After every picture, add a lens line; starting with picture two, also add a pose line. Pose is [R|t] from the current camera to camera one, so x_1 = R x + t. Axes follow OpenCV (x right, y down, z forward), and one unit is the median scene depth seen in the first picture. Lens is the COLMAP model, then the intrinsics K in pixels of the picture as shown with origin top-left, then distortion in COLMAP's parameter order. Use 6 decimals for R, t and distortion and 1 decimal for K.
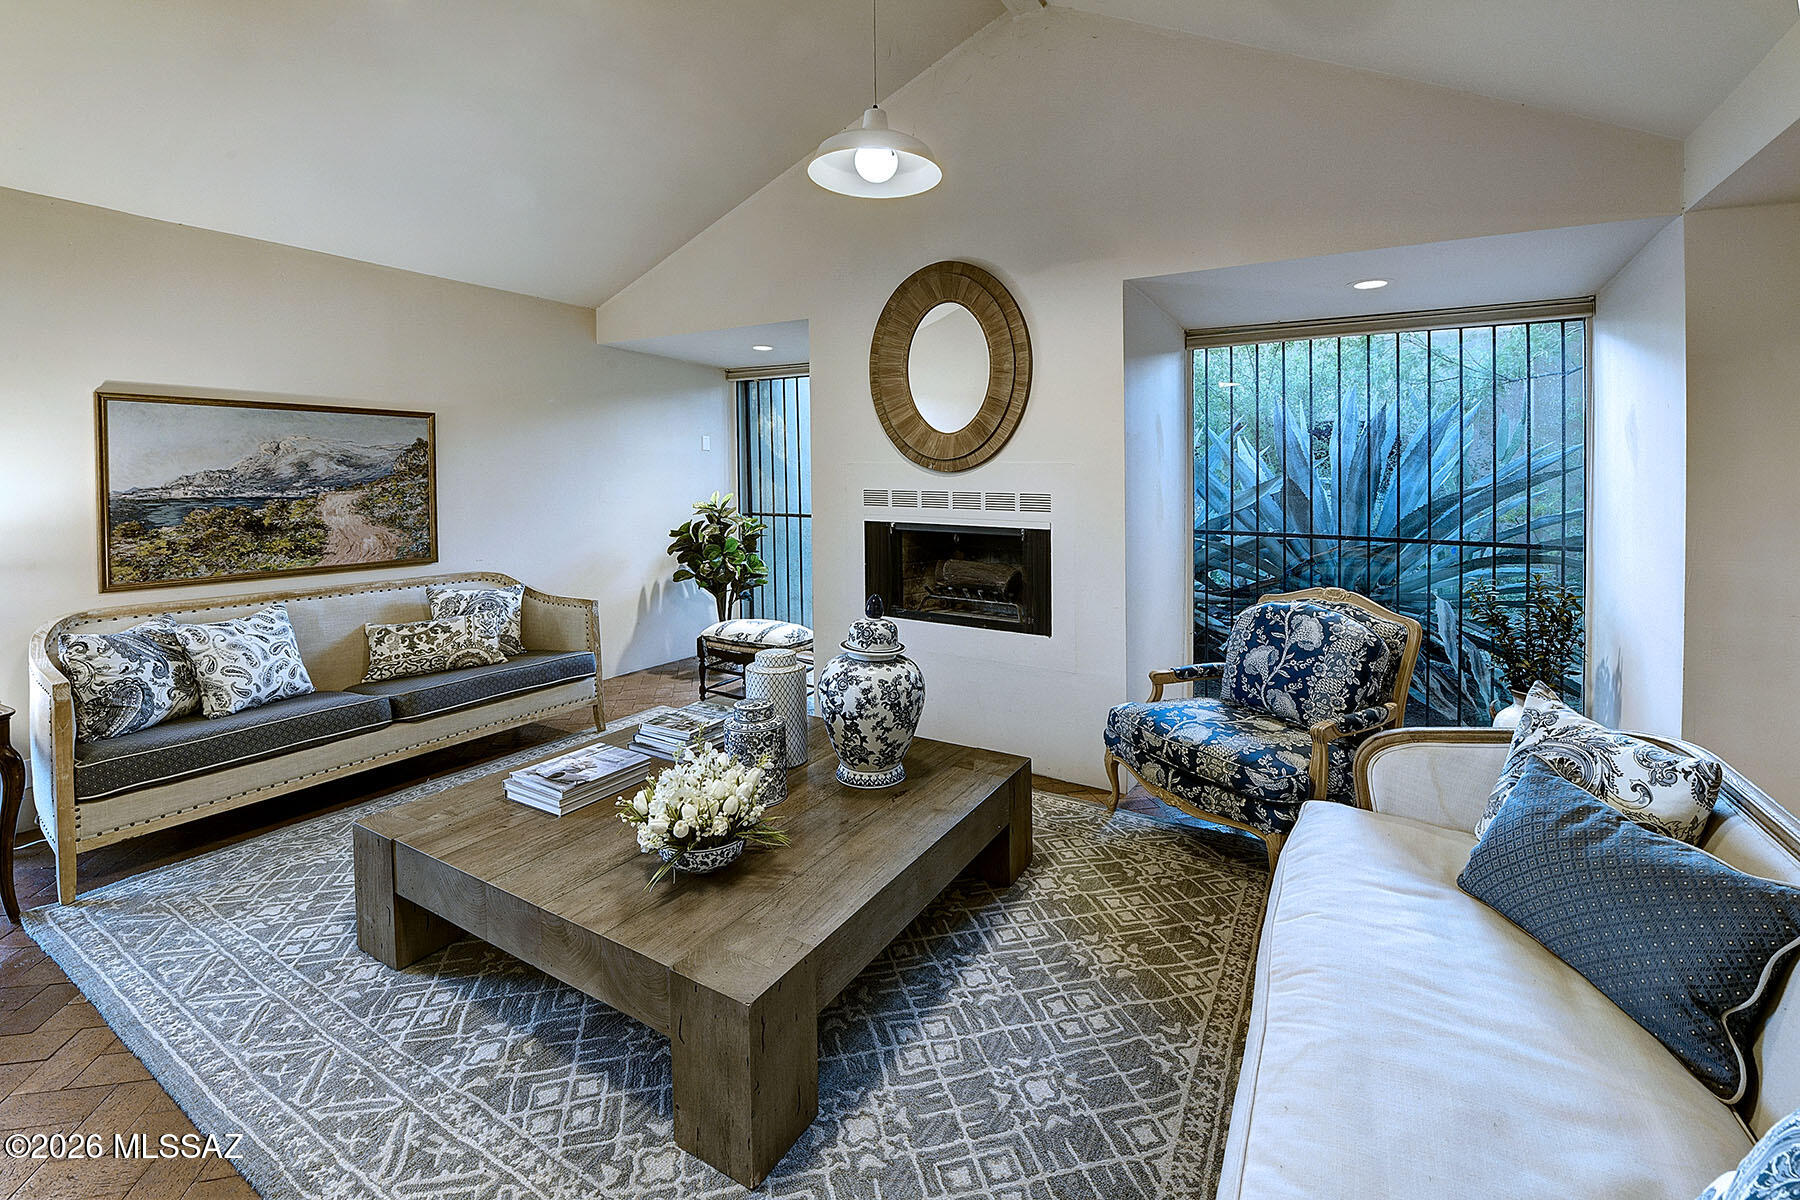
lens RADIAL K [[748.5, 0, 961.6], [0, 748.5, 498.5], [0, 0, 1]] dist [-0.014120, -0.000779]
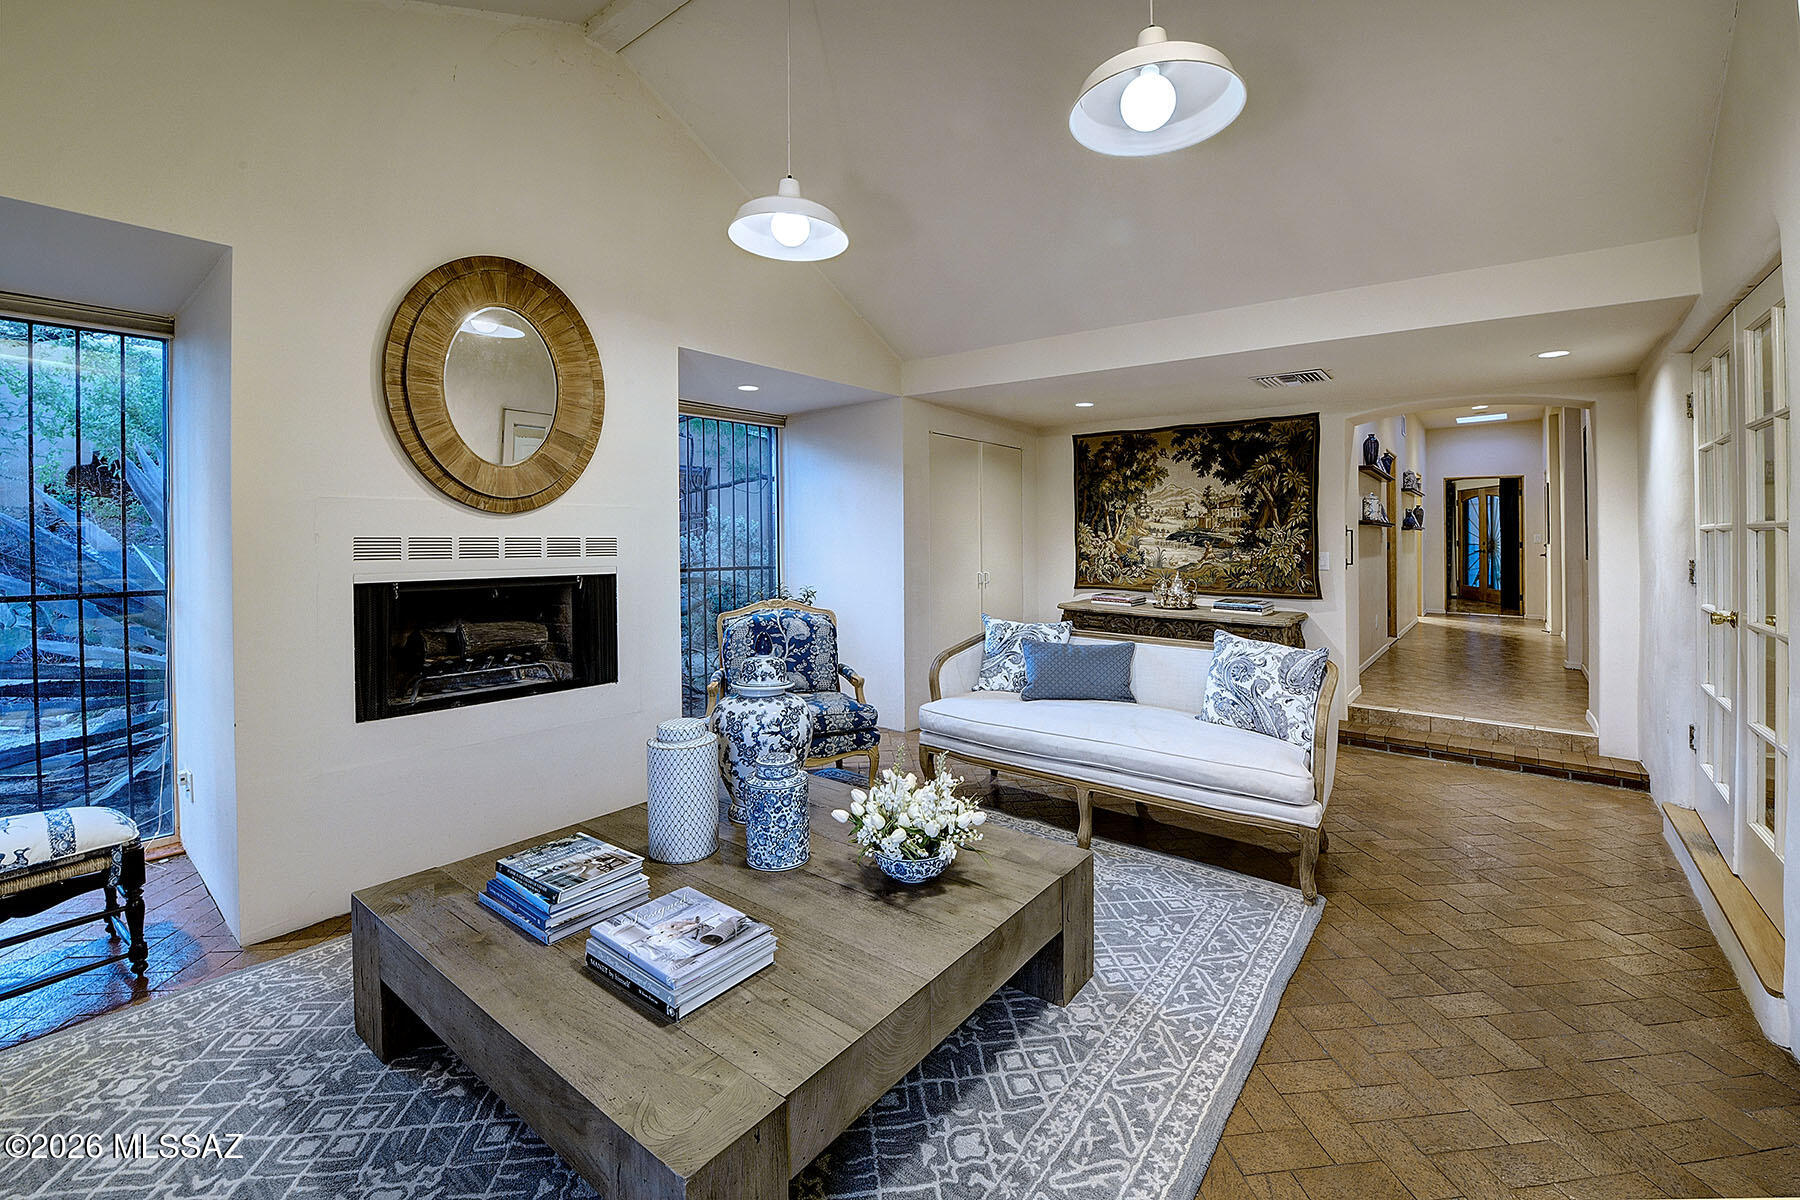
lens RADIAL K [[750.8, 0, 893.1], [0, 750.8, 528.9], [0, 0, 1]] dist [-0.016573, -0.000554]
pose [[0.178198, -0.001273, 0.983994, -0.829542], [0.029919, 0.999544, -0.004126, -0.002762], [-0.983540, 0.030175, 0.178155, 0.482765]]
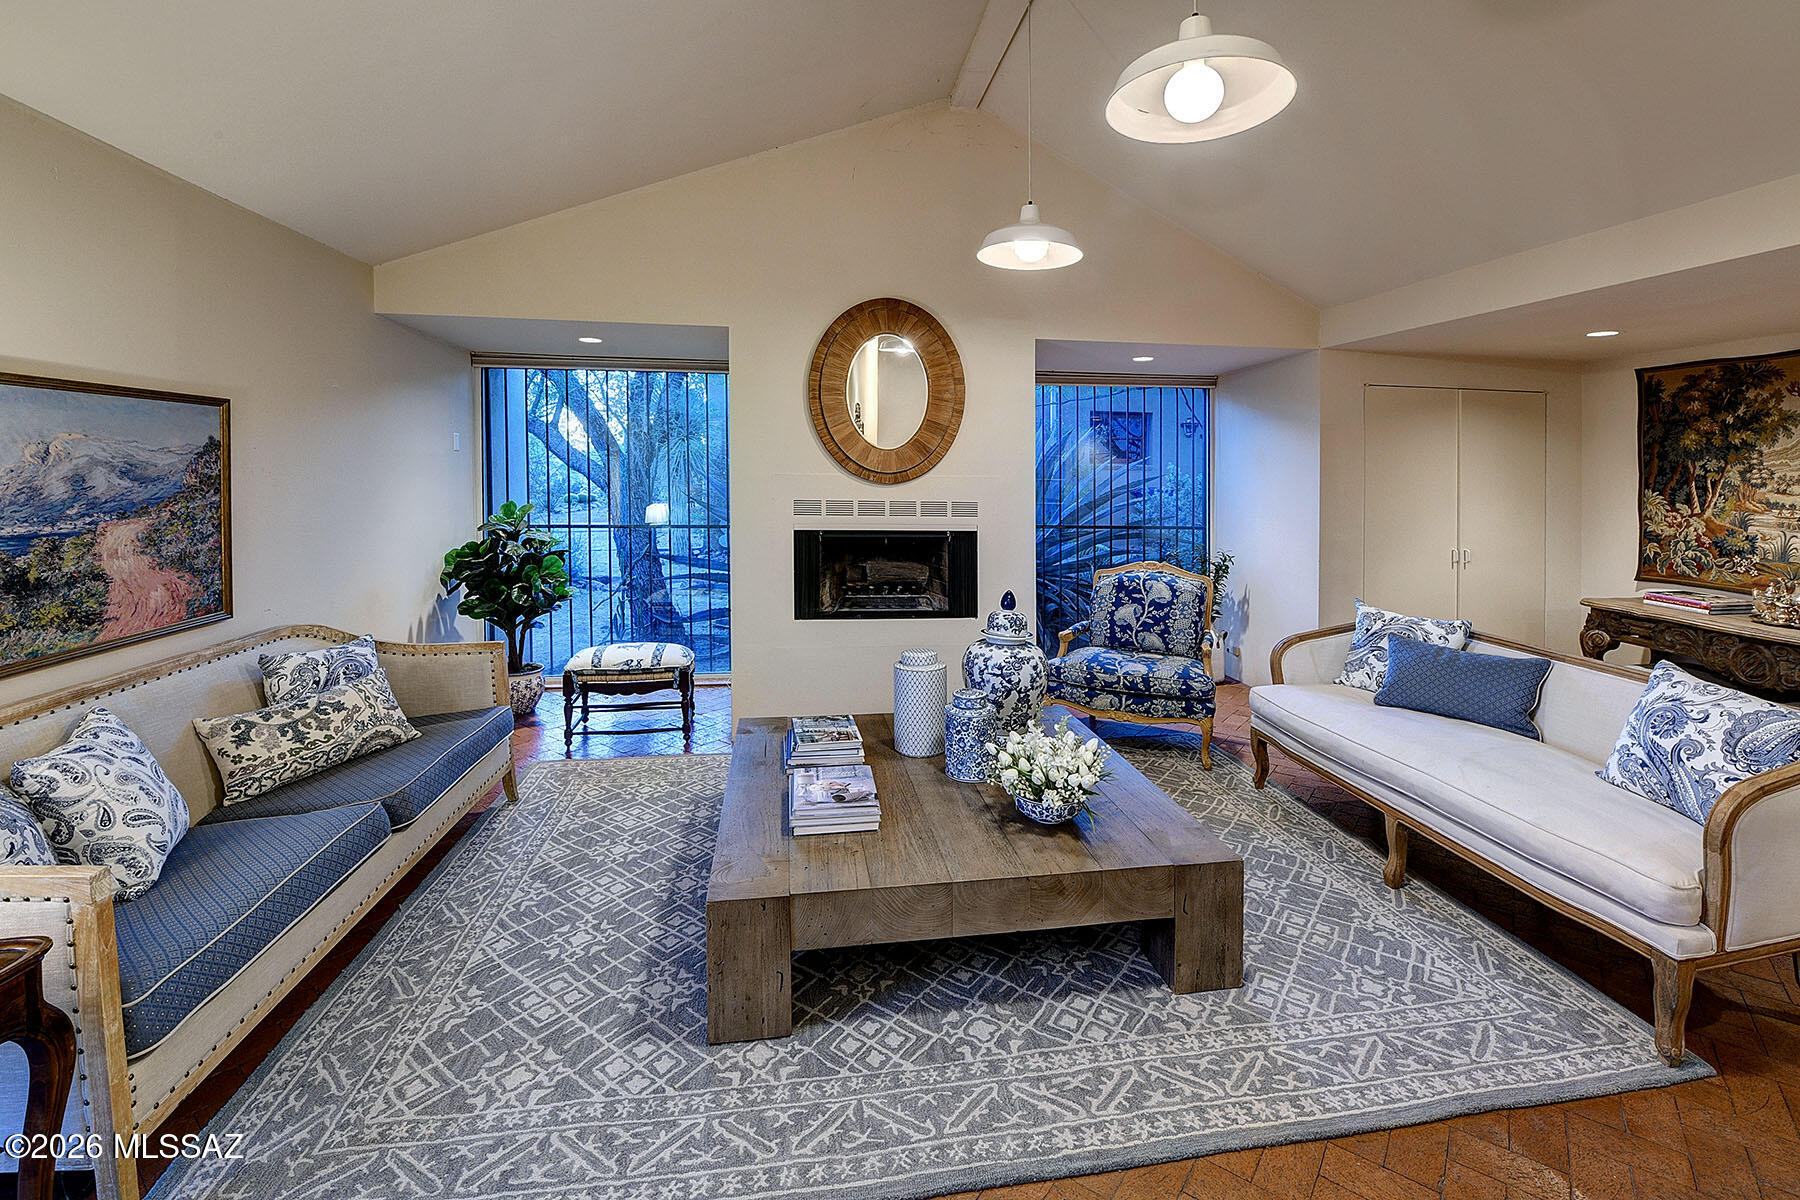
lens RADIAL K [[744.4, 0, 920.5], [0, 744.4, 481.3], [0, 0, 1]] dist [-0.013572, -0.000800]
pose [[0.788716, -0.003486, 0.614748, -0.742401], [0.010645, 0.999911, -0.007987, -0.032888], [-0.614665, 0.012843, 0.788683, 0.093003]]
